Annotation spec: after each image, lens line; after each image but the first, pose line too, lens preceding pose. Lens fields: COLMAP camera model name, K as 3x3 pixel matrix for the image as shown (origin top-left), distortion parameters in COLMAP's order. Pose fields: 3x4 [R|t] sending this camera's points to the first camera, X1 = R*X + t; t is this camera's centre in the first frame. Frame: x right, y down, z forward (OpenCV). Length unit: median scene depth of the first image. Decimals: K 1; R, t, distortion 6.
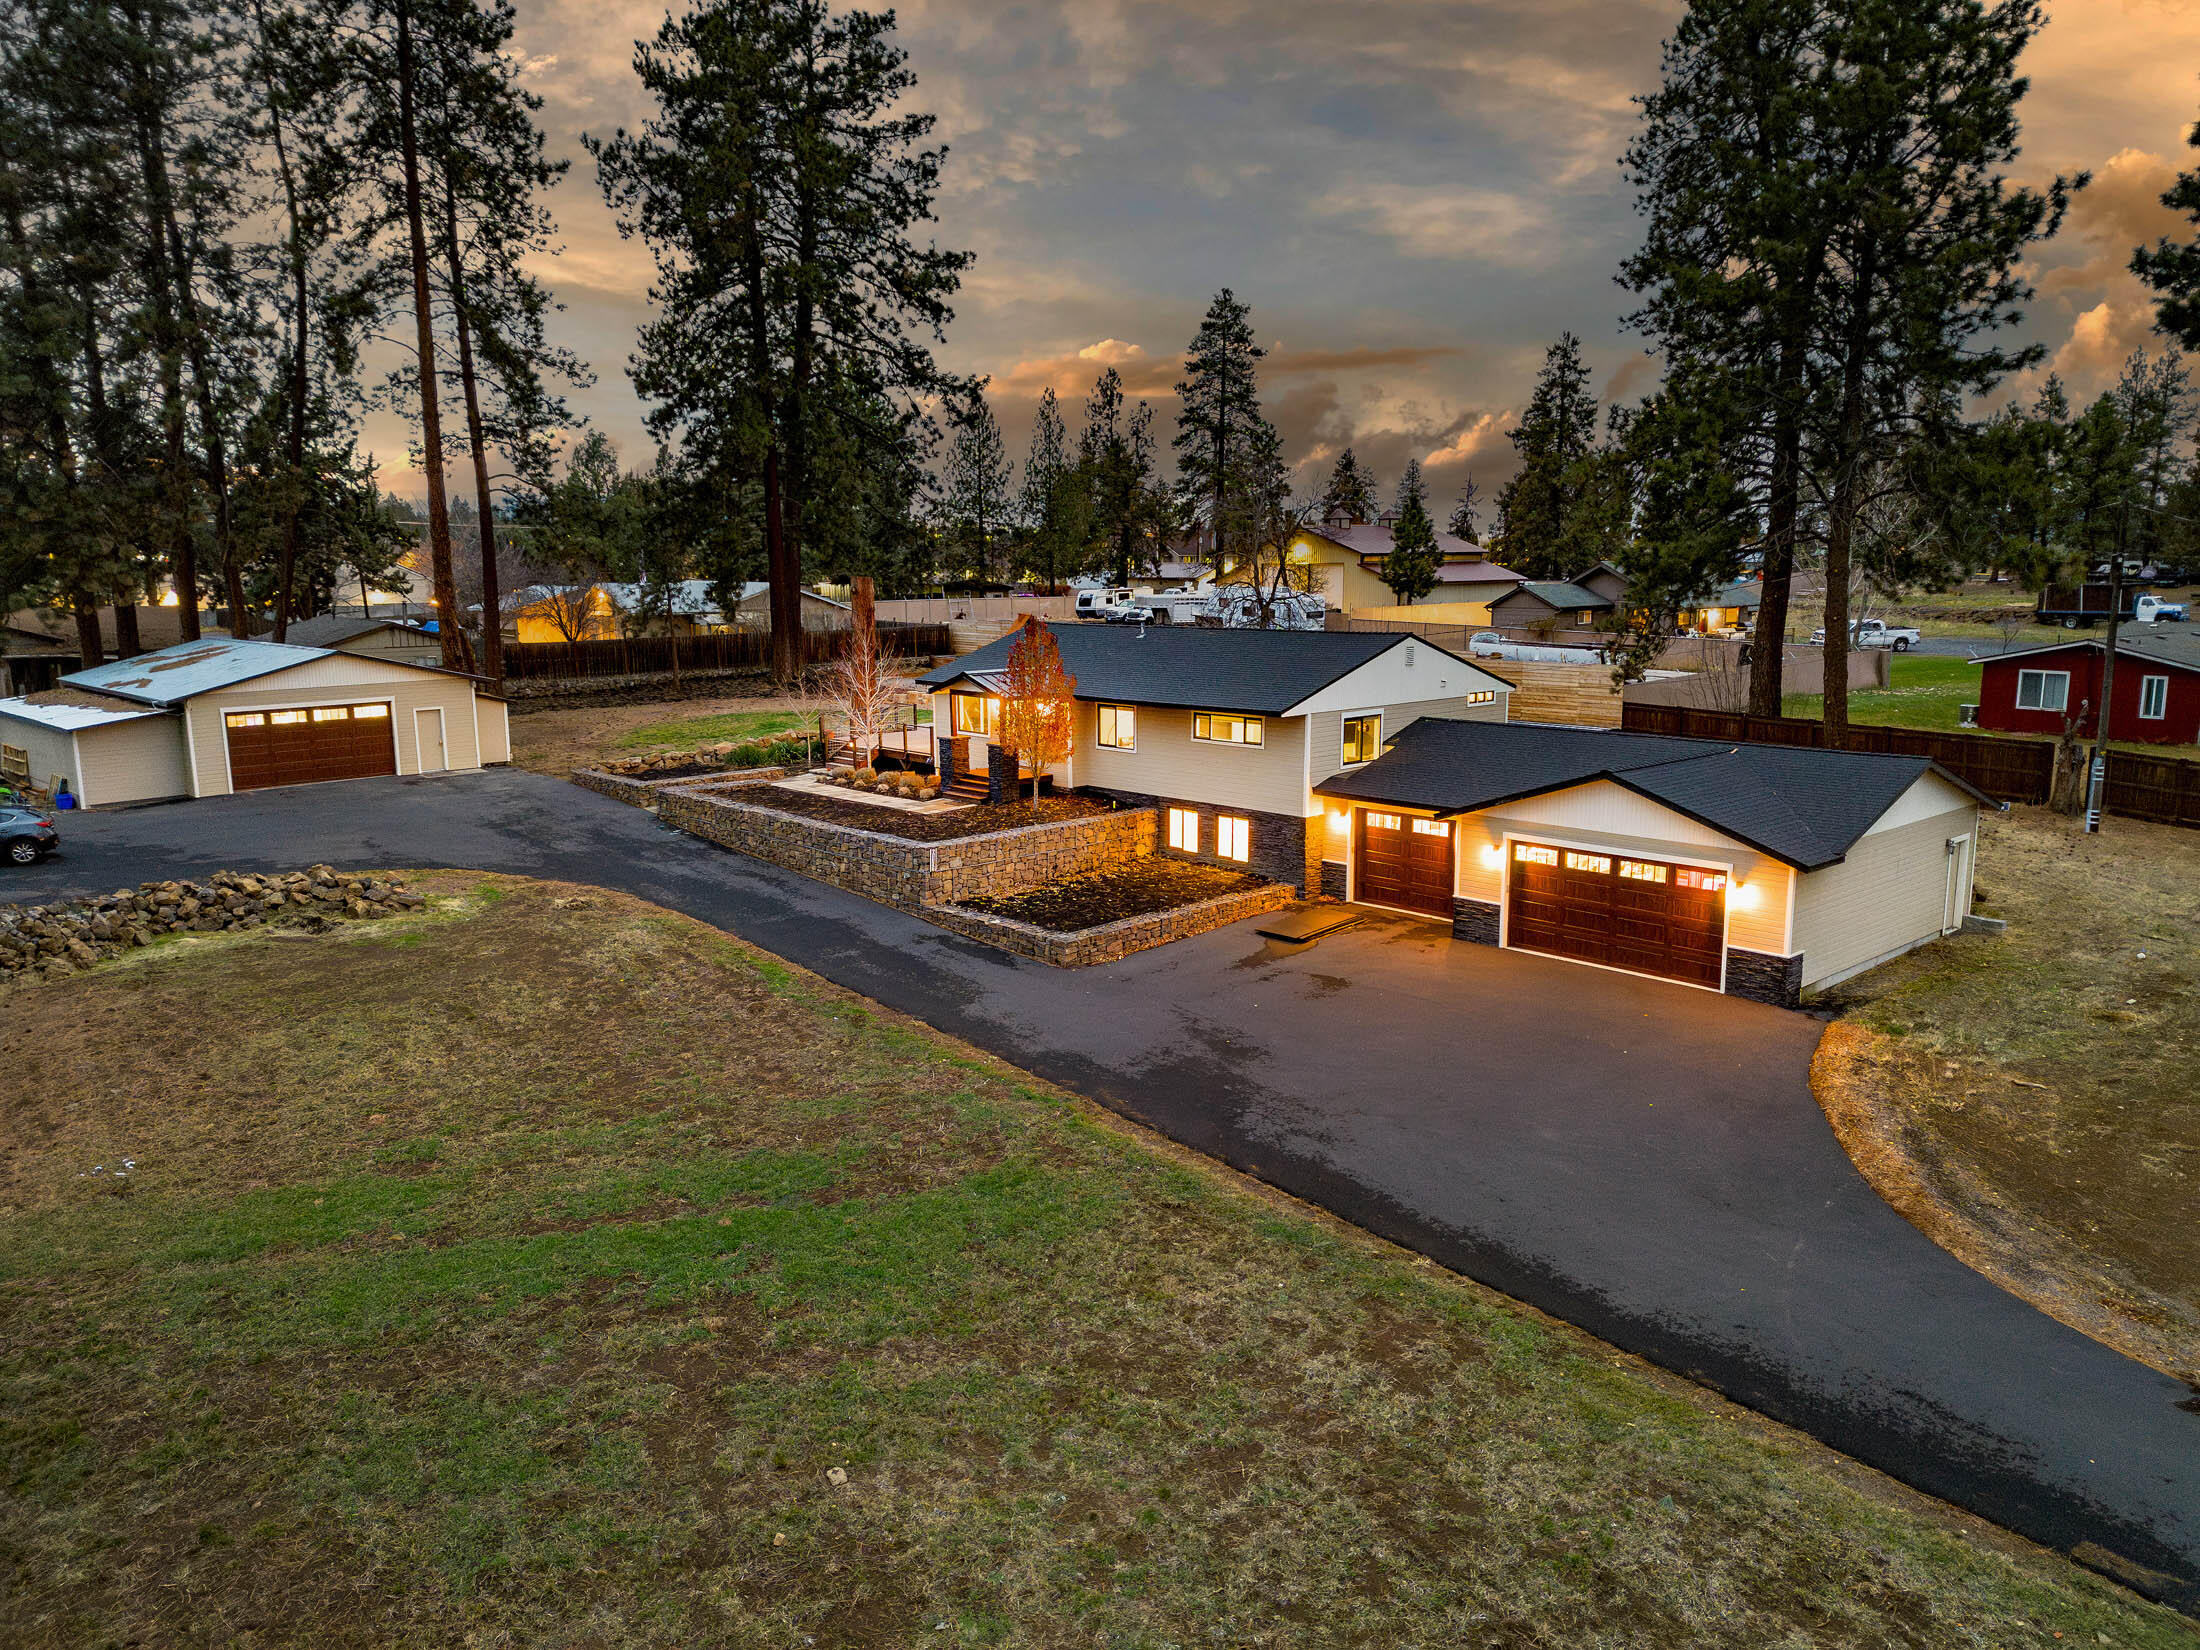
lens RADIAL K [[1539.3, 0, 1099.2], [0, 1539.3, 817.0], [0, 0, 1]] dist [0.080004, -0.077267]
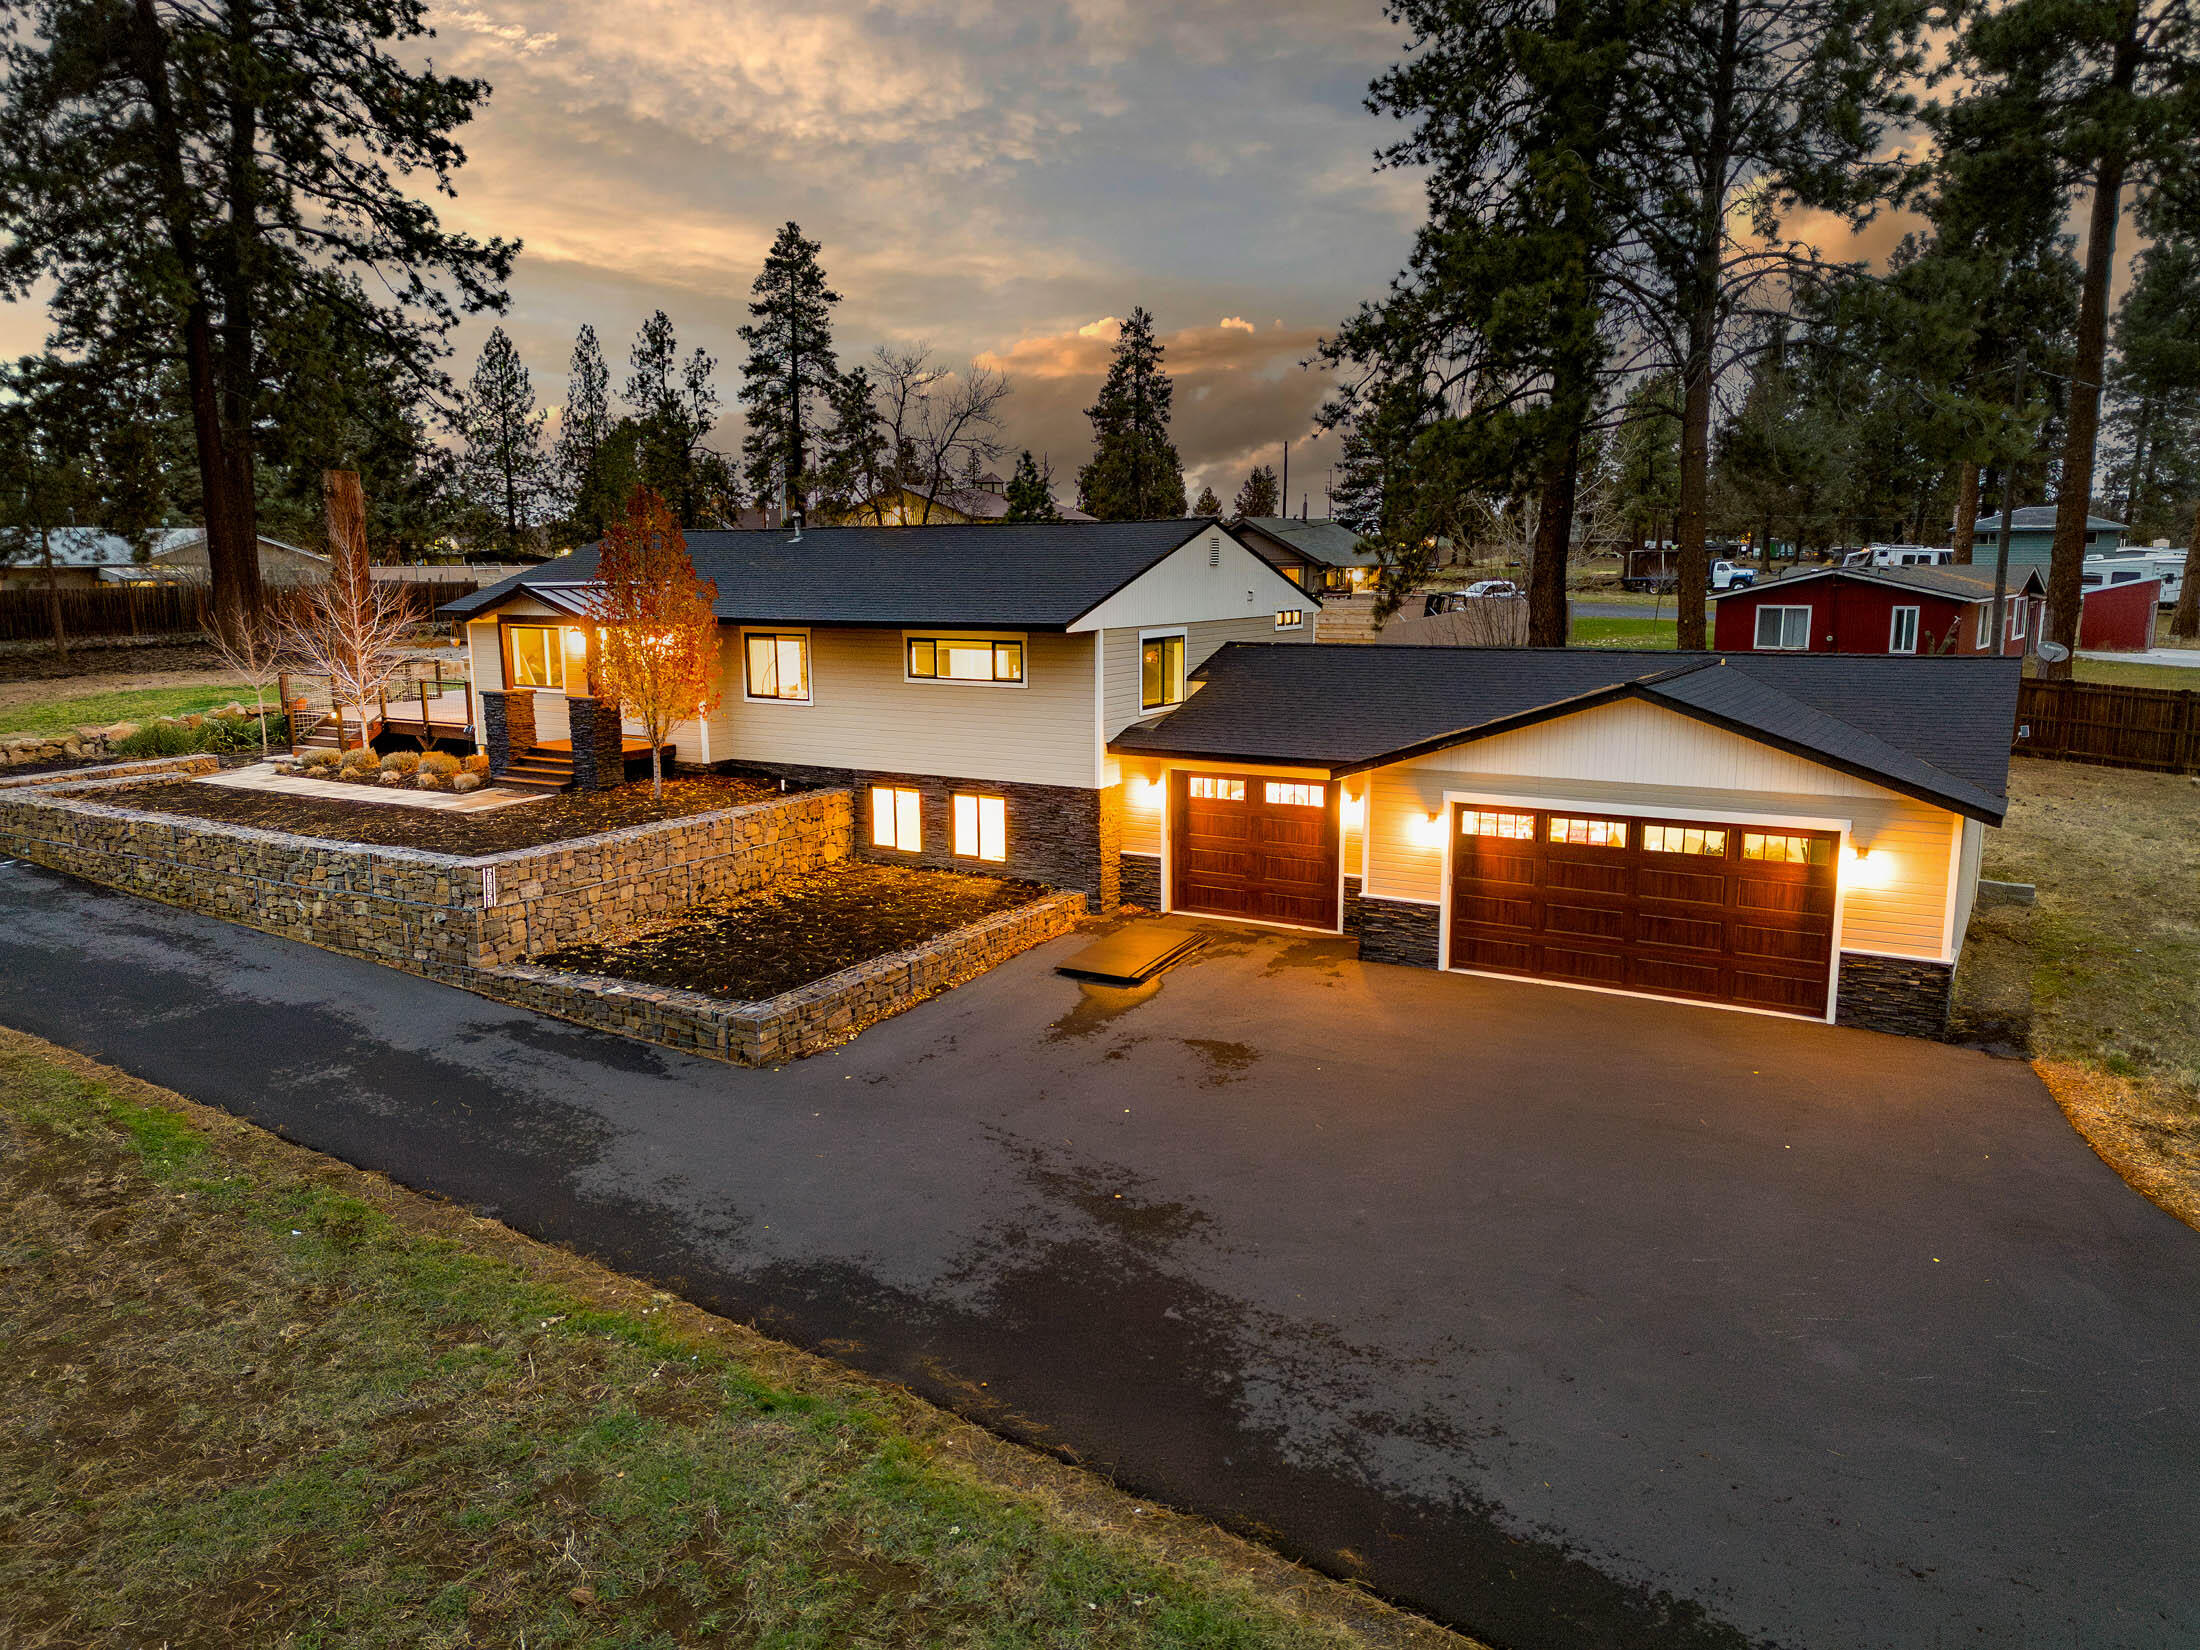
lens RADIAL K [[1539.3, 0, 1099.2], [0, 1539.3, 817.0], [0, 0, 1]] dist [0.080004, -0.077267]
pose [[0.959355, -0.045502, 0.278511, -0.048338], [0.045876, 0.998934, 0.005178, 0.008882], [-0.278449, 0.007810, 0.960419, 0.365759]]
